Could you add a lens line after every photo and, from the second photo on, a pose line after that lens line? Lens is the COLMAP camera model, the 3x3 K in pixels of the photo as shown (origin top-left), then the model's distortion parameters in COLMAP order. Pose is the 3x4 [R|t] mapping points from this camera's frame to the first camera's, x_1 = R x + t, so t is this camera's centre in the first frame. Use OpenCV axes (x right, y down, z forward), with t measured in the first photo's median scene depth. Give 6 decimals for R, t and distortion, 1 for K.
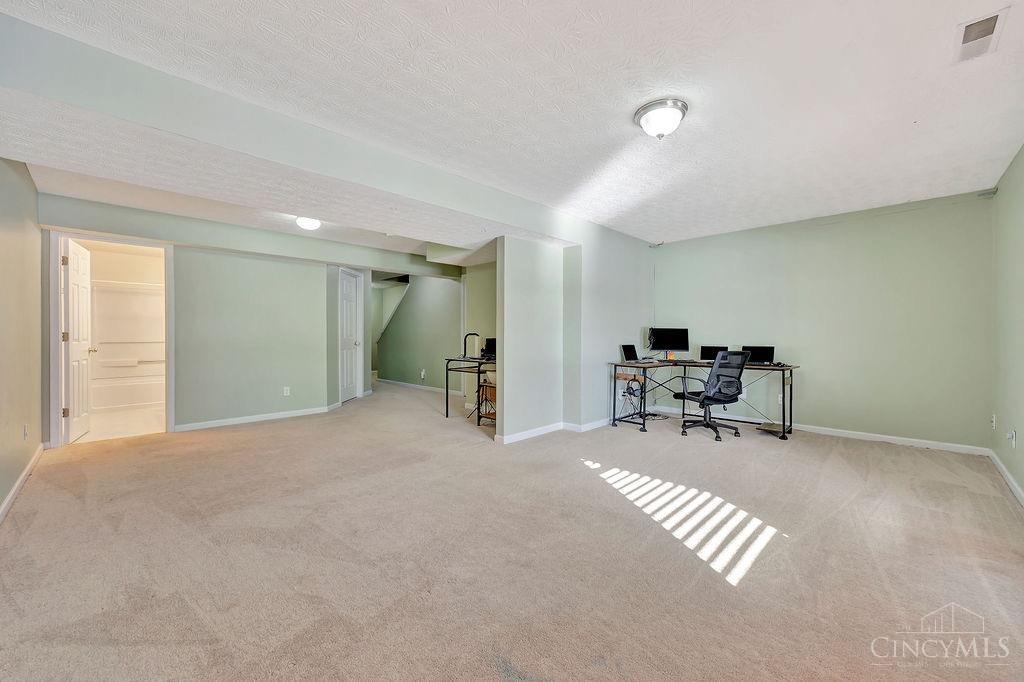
lens RADIAL K [[400.4, 0, 516.2], [0, 400.4, 336.2], [0, 0, 1]] dist [0.001352, -0.001192]
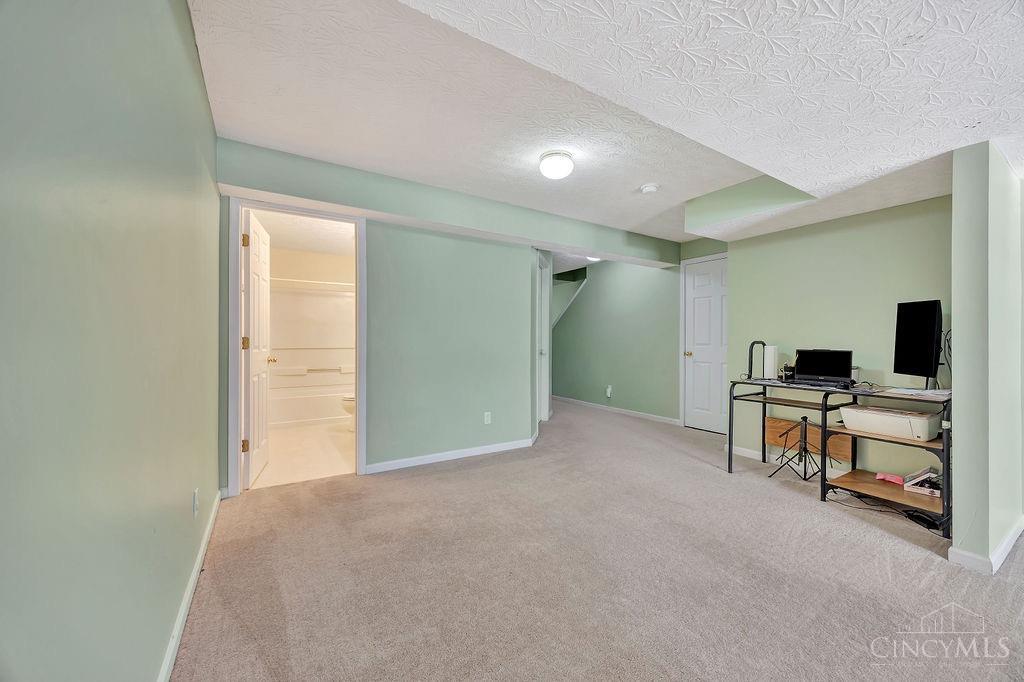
lens RADIAL K [[400.4, 0, 518.0], [0, 400.4, 343.1], [0, 0, 1]] dist [0.001352, -0.001192]
pose [[0.971790, 0.006336, -0.235762, -0.407251], [-0.006134, 0.999980, 0.001588, -0.002514], [0.235767, -0.000097, 0.971809, 0.351567]]
